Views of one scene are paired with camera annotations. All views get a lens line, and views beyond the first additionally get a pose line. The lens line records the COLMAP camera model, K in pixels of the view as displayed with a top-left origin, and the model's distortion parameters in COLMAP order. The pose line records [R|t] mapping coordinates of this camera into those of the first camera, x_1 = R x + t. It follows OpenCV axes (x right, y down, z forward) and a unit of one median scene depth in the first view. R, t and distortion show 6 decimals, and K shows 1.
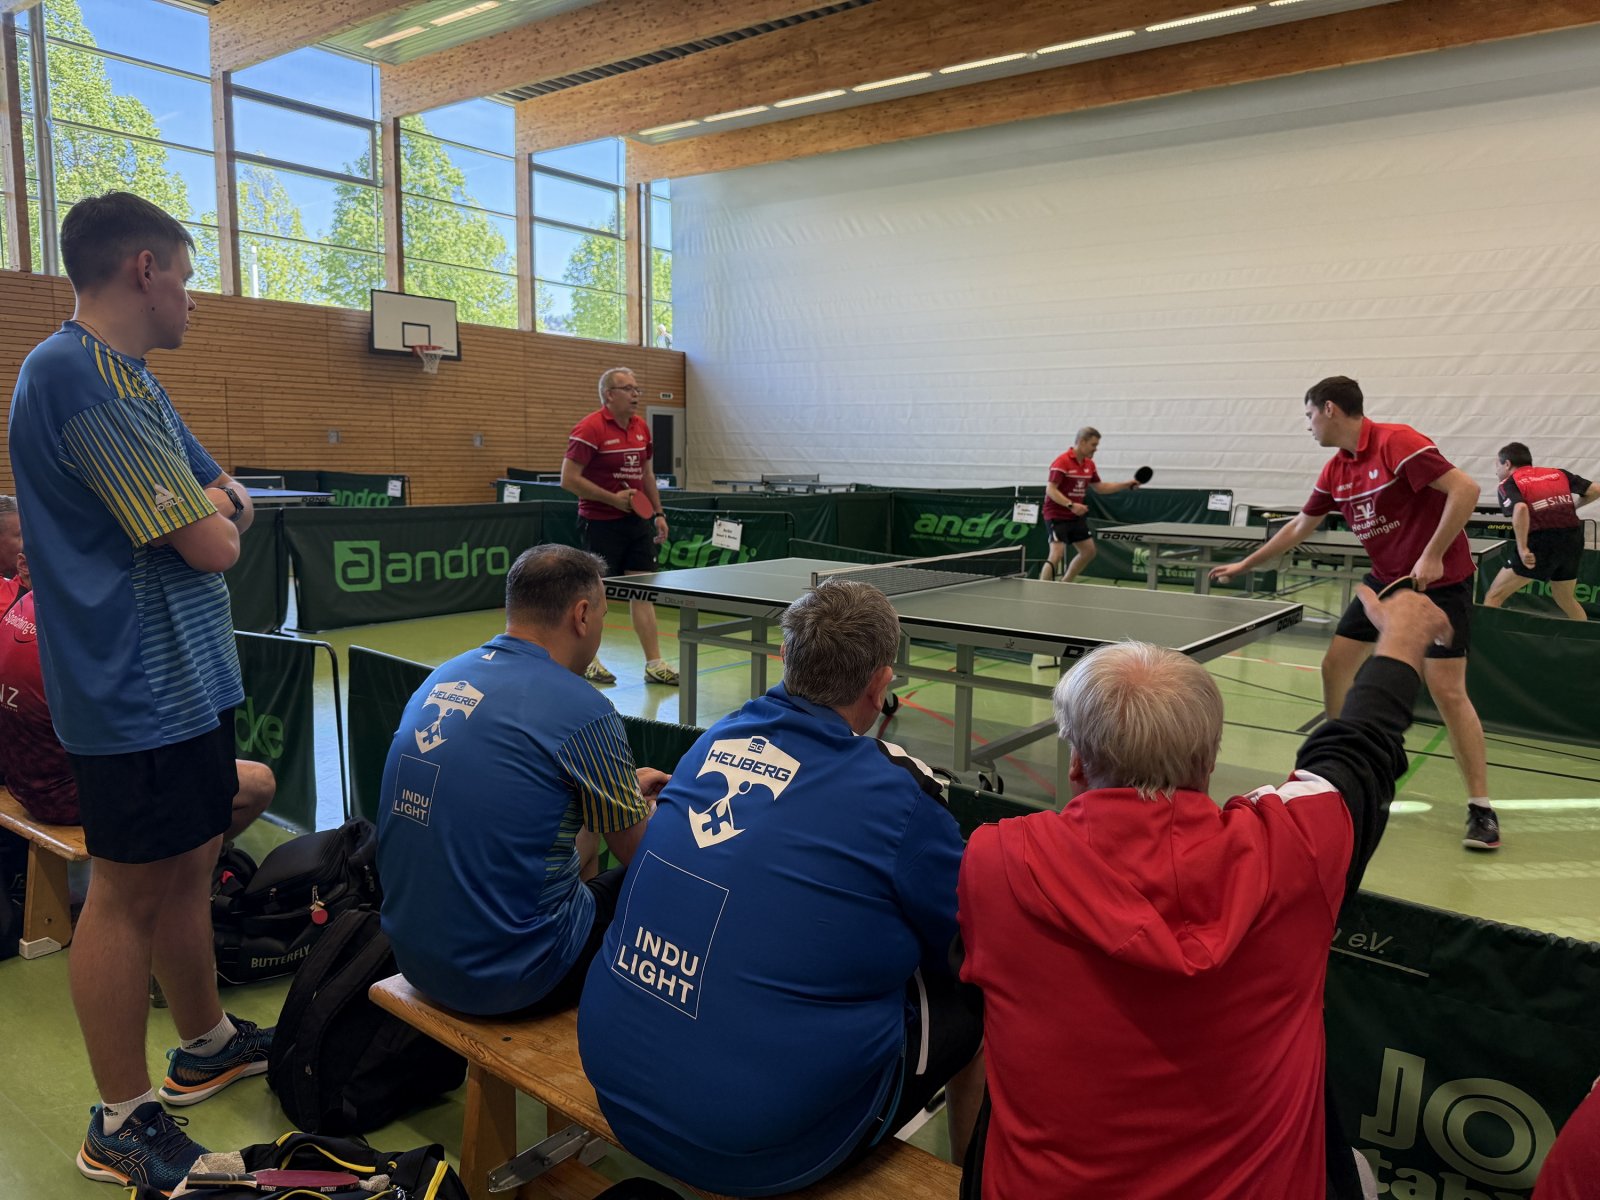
lens RADIAL K [[1134.7, 0, 800.0], [0, 1134.7, 600.0], [0, 0, 1]] dist [-0.002414, -0.001695]
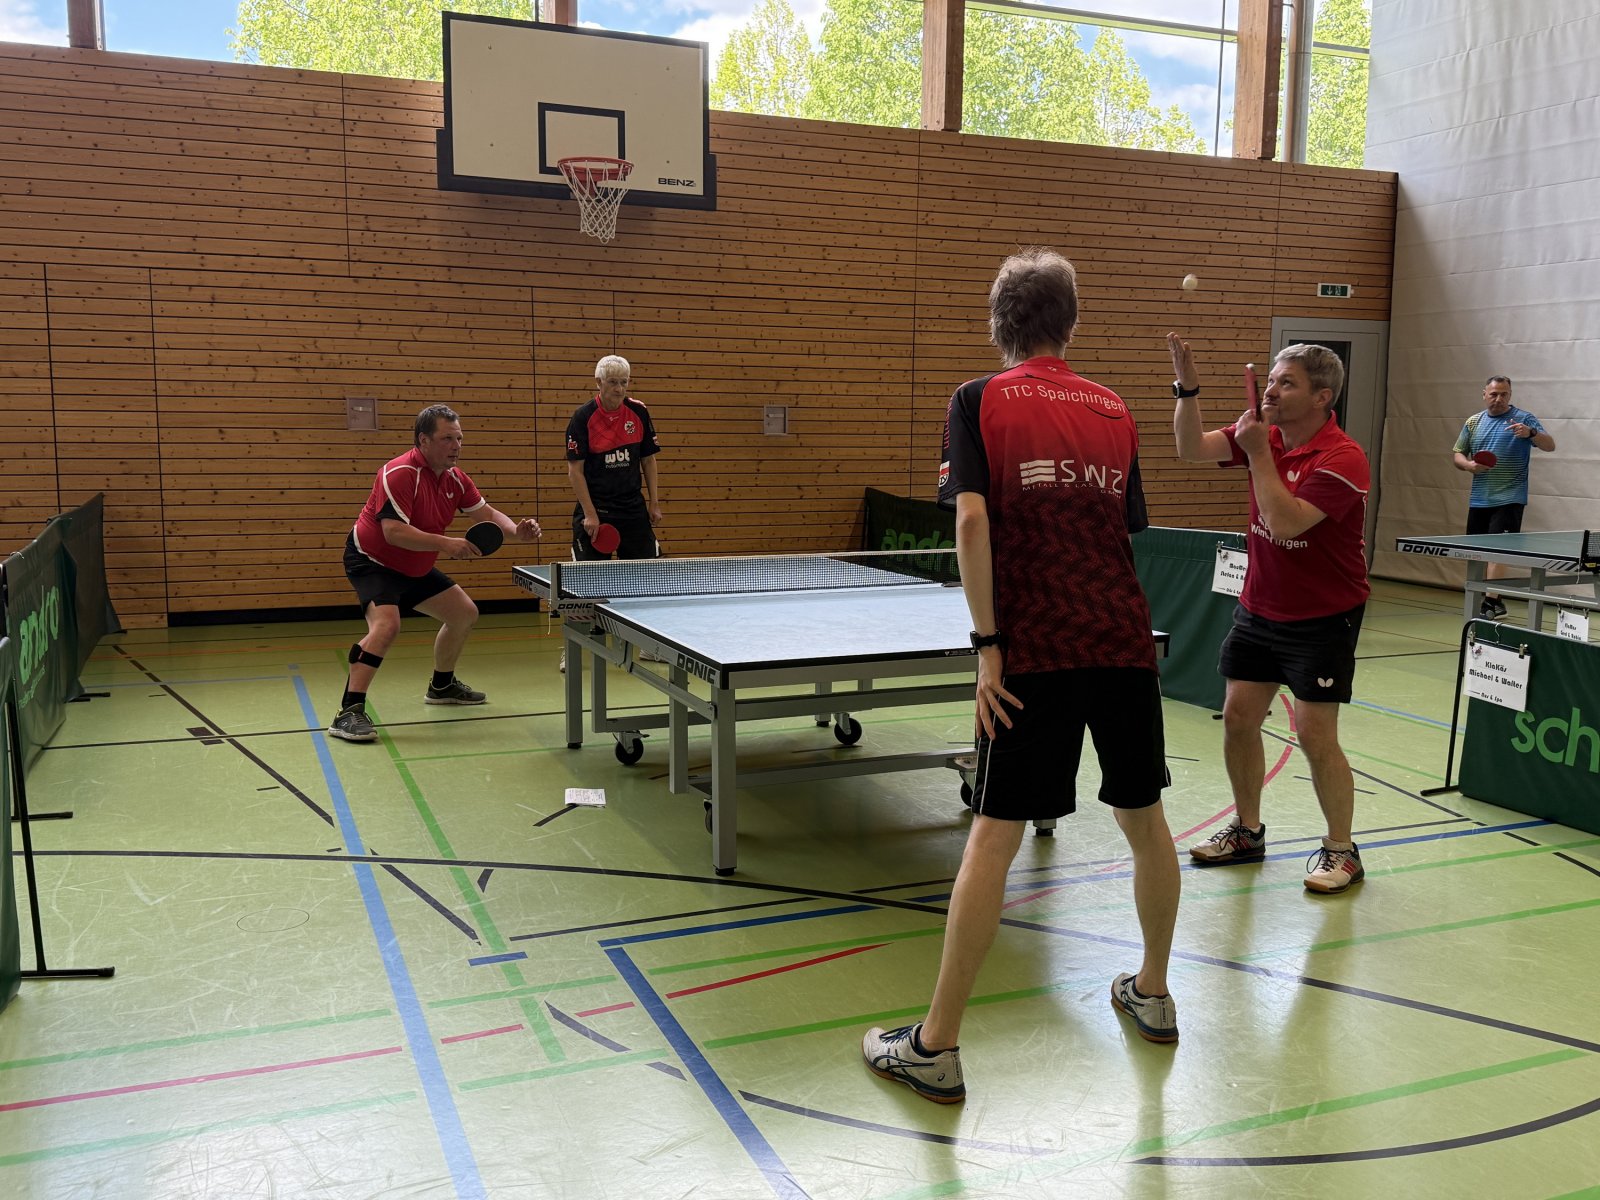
lens RADIAL K [[1435.3, 0, 800.0], [0, 1435.3, 600.0], [0, 0, 1]] dist [0.194507, -0.279827]
pose [[0.864222, 0.047335, -0.500879, -0.026777], [-0.053901, 0.998545, 0.001365, -0.088769], [0.500215, 0.025819, 0.865516, 0.641104]]
